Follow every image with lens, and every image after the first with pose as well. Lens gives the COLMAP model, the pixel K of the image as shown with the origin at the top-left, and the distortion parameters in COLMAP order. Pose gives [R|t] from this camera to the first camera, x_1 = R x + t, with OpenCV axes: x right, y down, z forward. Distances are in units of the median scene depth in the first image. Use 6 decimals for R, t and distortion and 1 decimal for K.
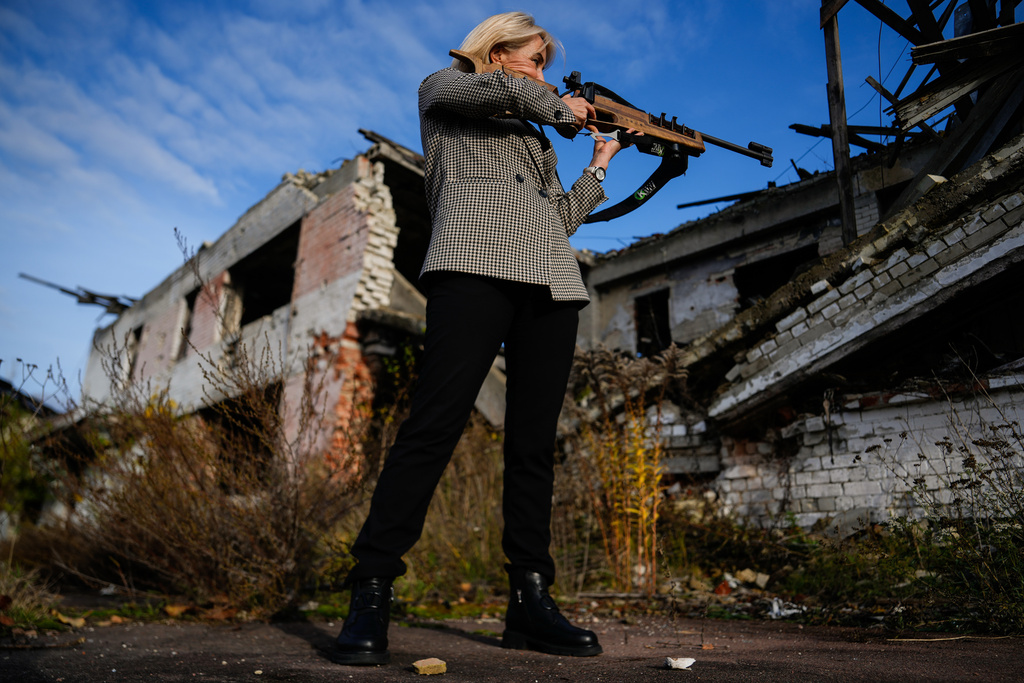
lens RADIAL K [[674.9, 0, 512.0], [0, 674.9, 341.5], [0, 0, 1]] dist [-0.001433, -0.001305]
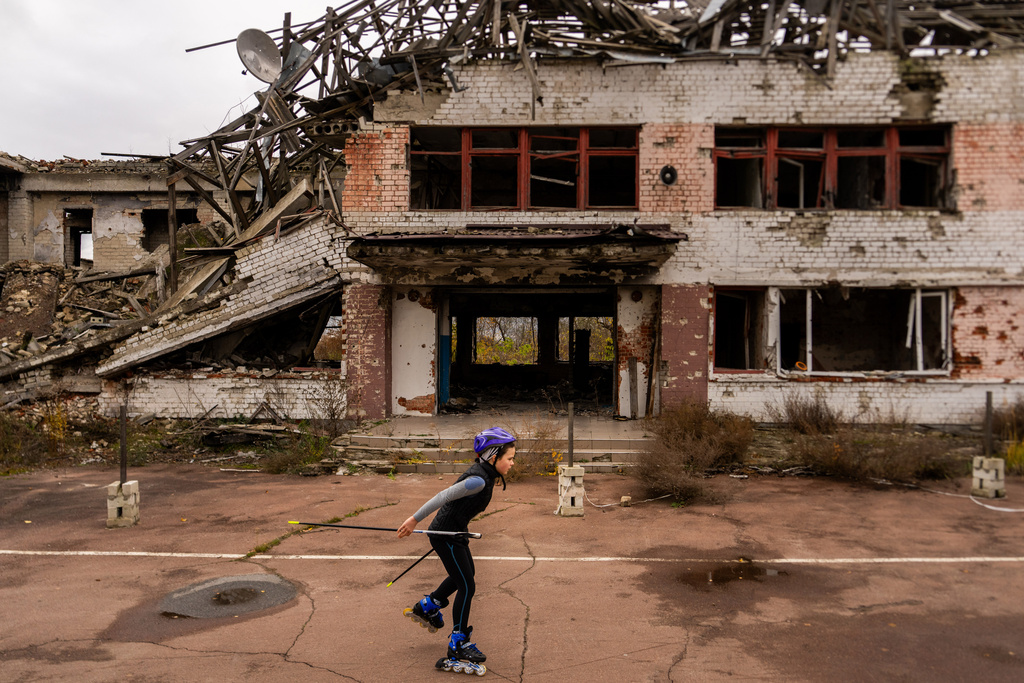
lens RADIAL K [[674.9, 0, 512.0], [0, 674.9, 341.5], [0, 0, 1]] dist [-0.001433, -0.001305]
pose [[0.724575, -0.034824, 0.688316, -0.284756], [-0.195311, 0.947405, 0.253531, -0.919935], [-0.660943, -0.318138, 0.679664, -1.606660]]
